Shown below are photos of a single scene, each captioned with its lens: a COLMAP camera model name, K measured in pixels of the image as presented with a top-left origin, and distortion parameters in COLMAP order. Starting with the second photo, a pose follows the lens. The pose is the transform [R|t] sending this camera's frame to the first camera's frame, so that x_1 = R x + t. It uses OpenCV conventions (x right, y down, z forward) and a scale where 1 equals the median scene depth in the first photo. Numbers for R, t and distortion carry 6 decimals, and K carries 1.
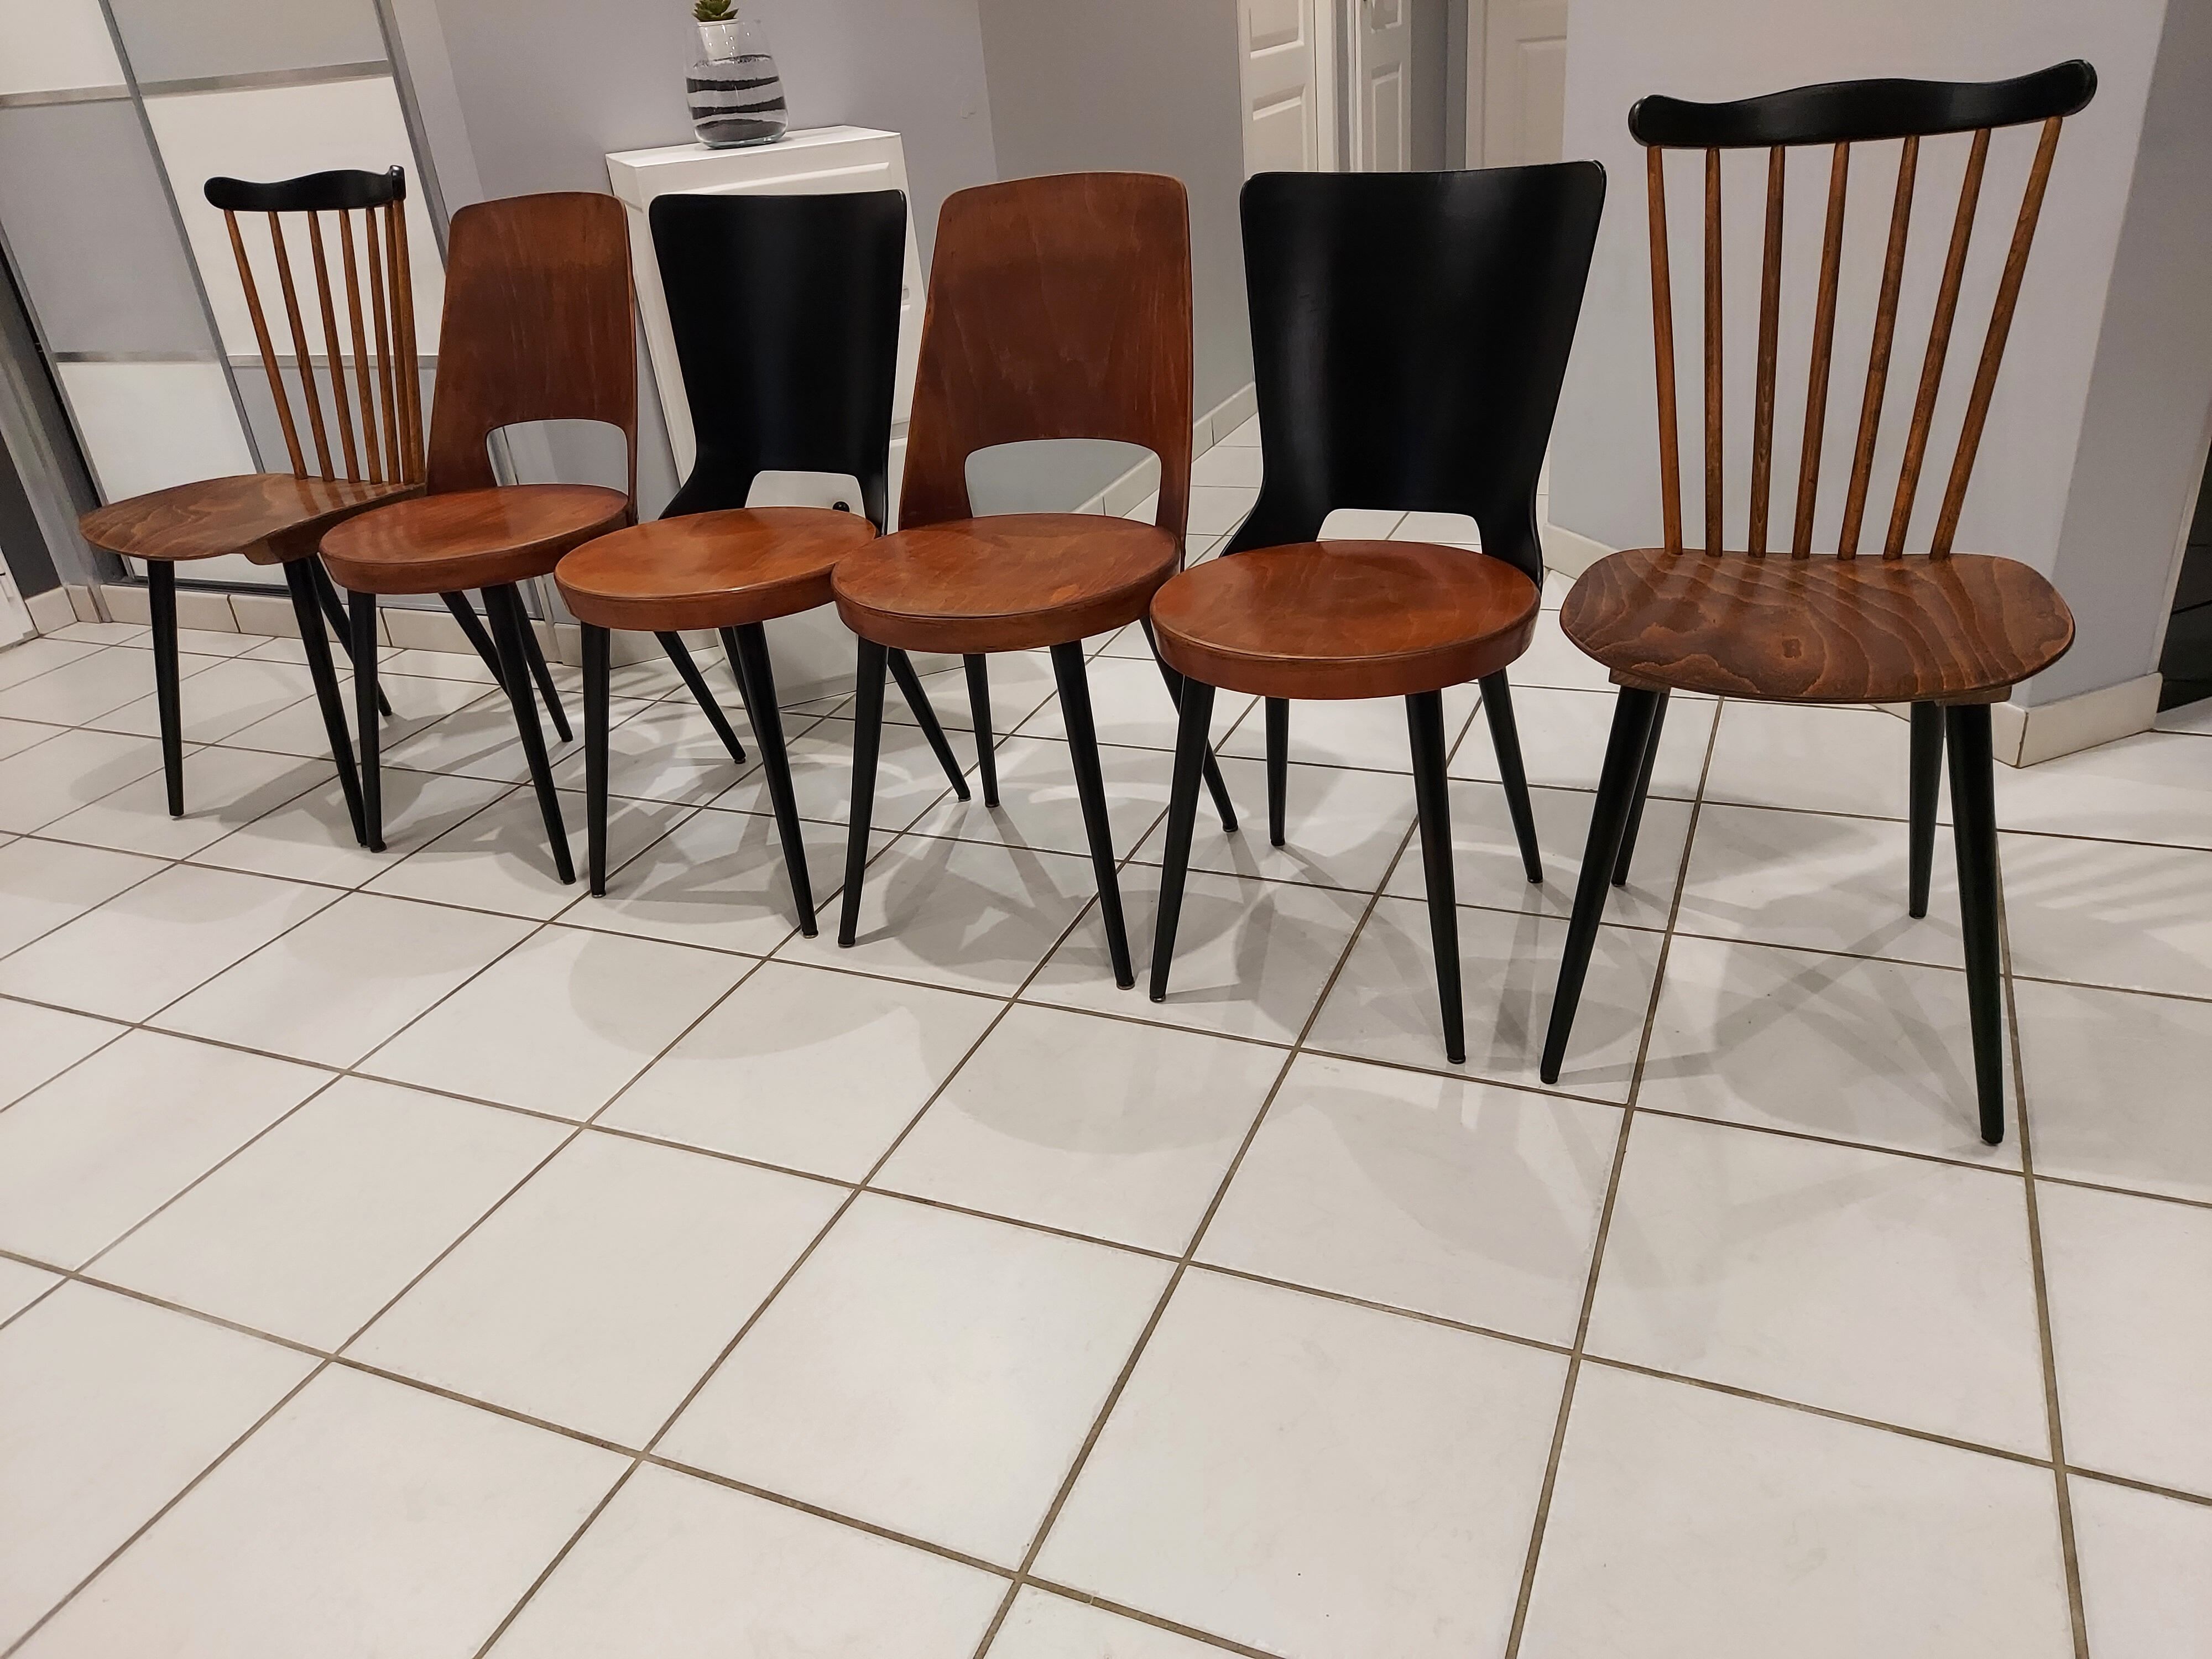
lens RADIAL K [[1615.8, 0, 1106.0], [0, 1615.8, 829.5], [0, 0, 1]] dist [0.068909, -0.077266]
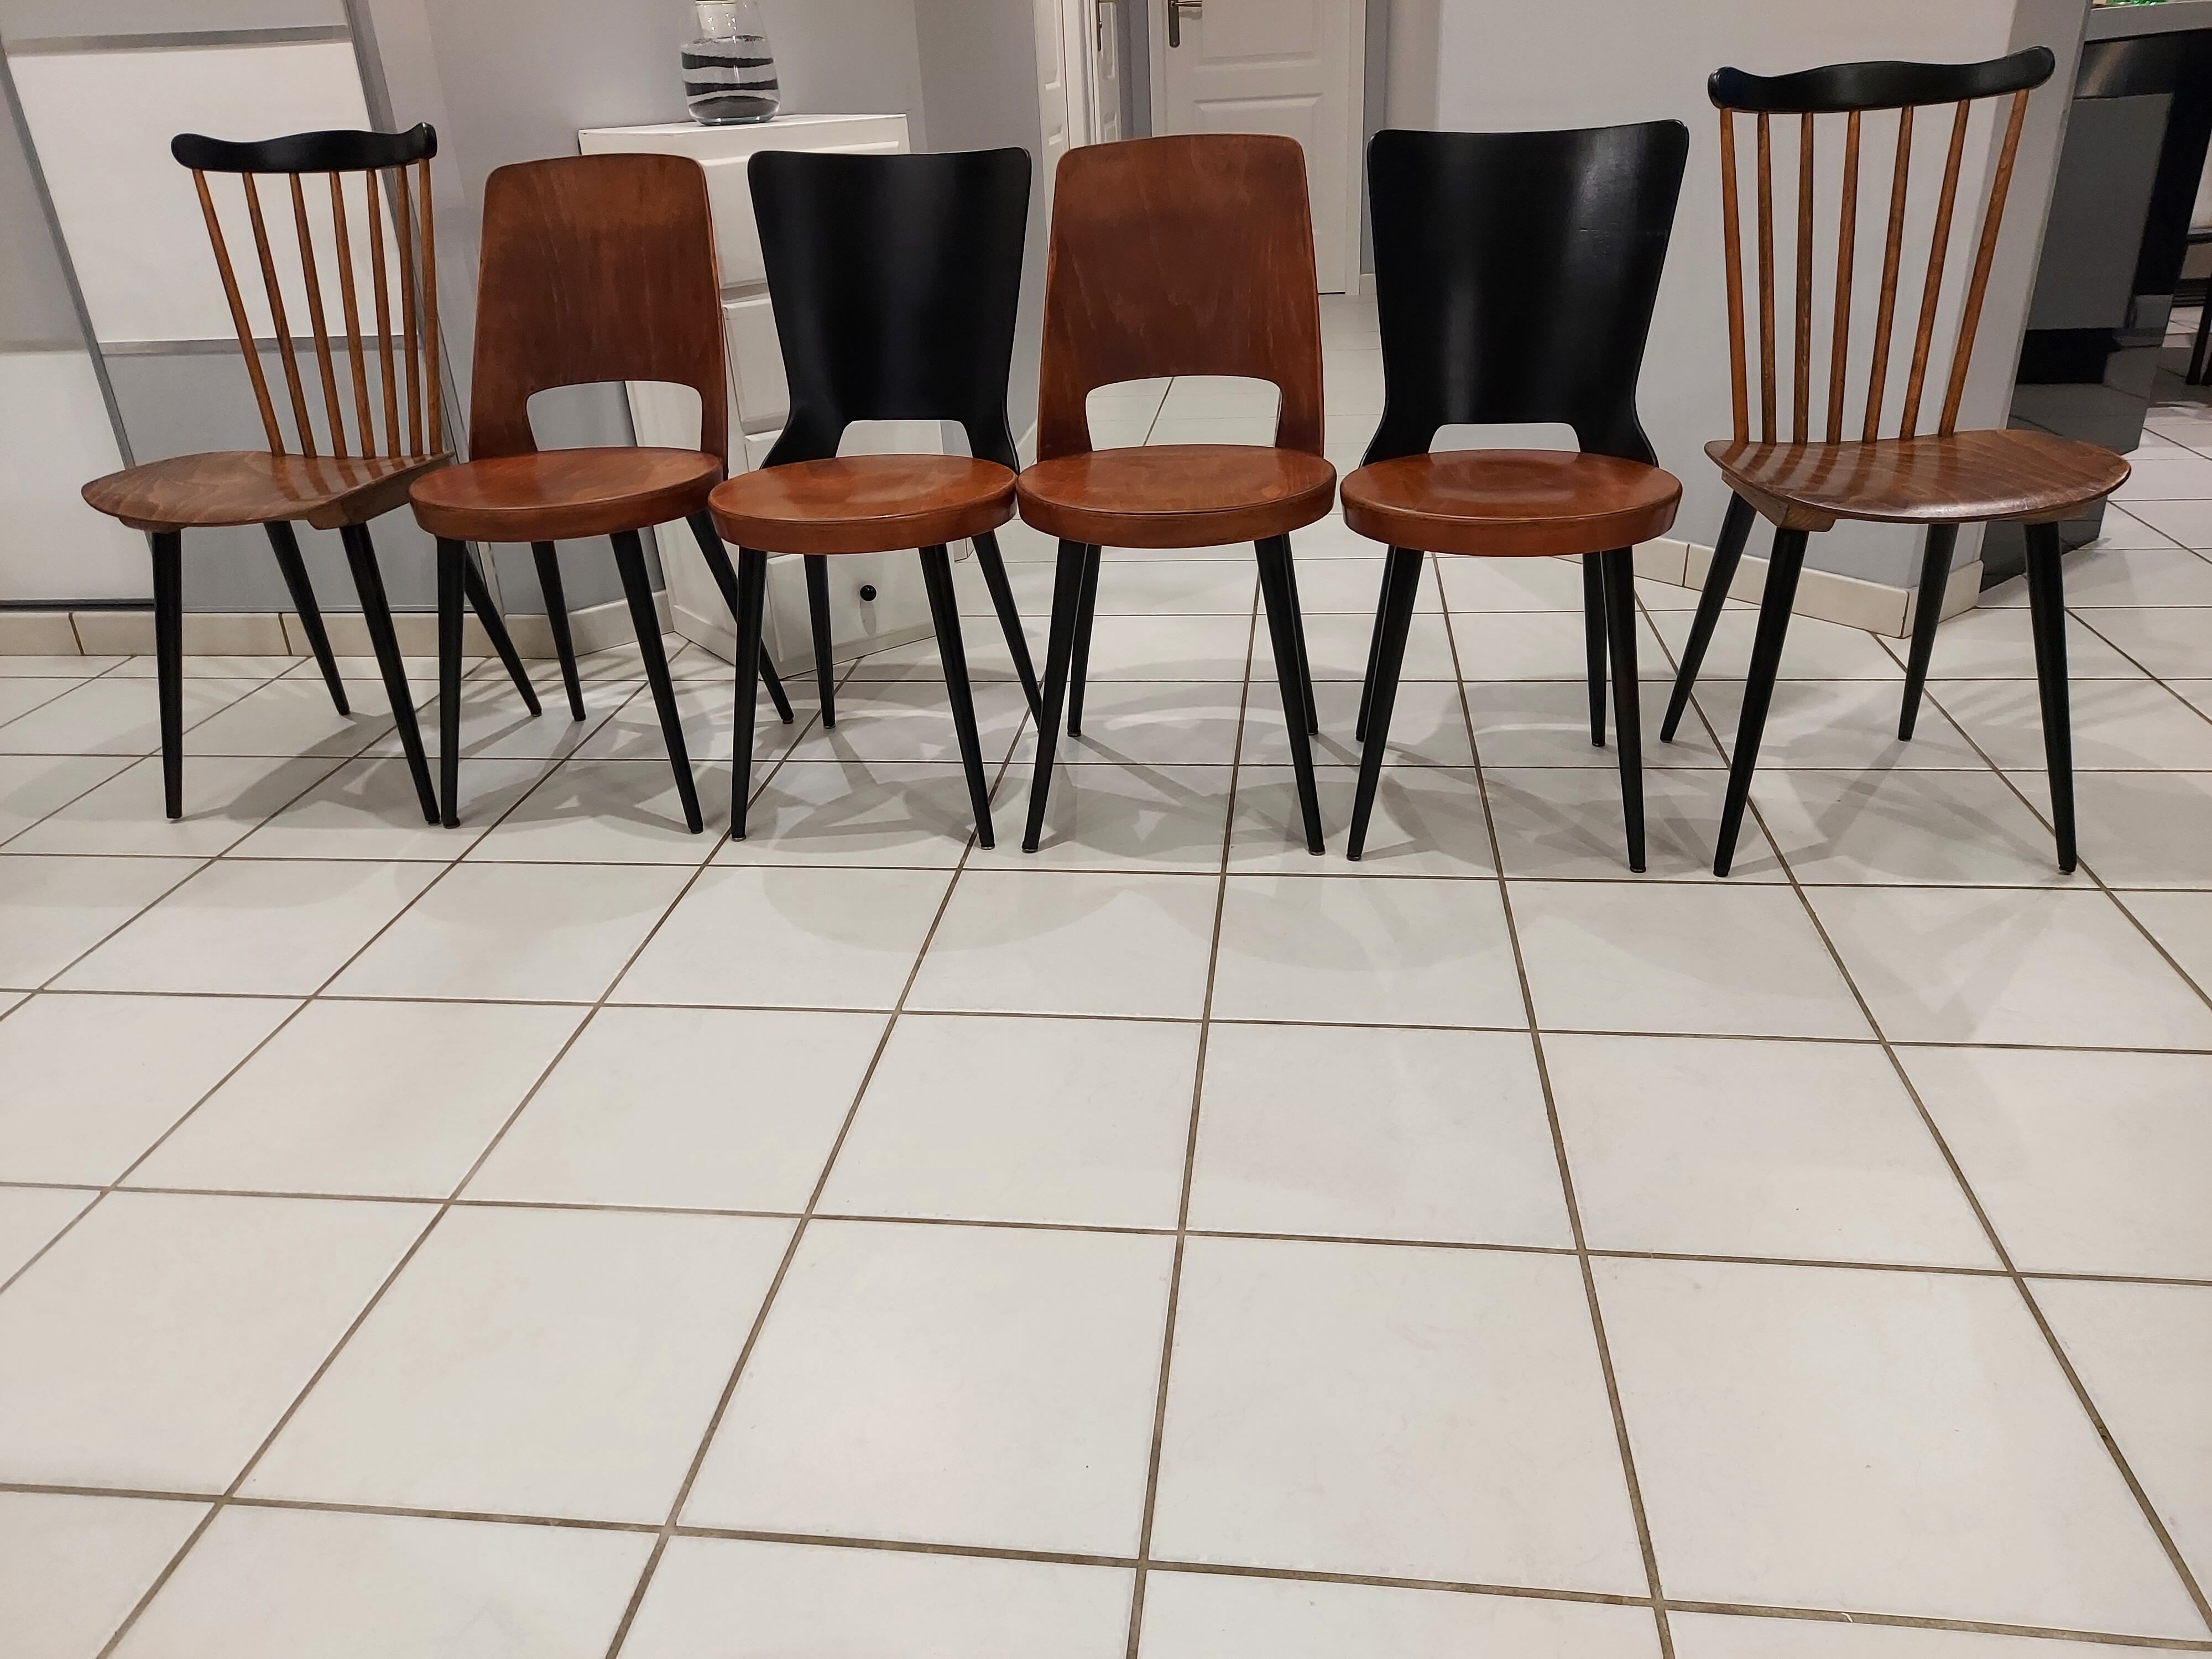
lens RADIAL K [[1627.8, 0, 1106.0], [0, 1627.8, 829.5], [0, 0, 1]] dist [0.068919, -0.072784]
pose [[0.958717, -0.081593, 0.272405, -0.396780], [0.094601, 0.994902, -0.034940, 0.098425], [-0.268165, 0.059267, 0.961548, -0.033939]]
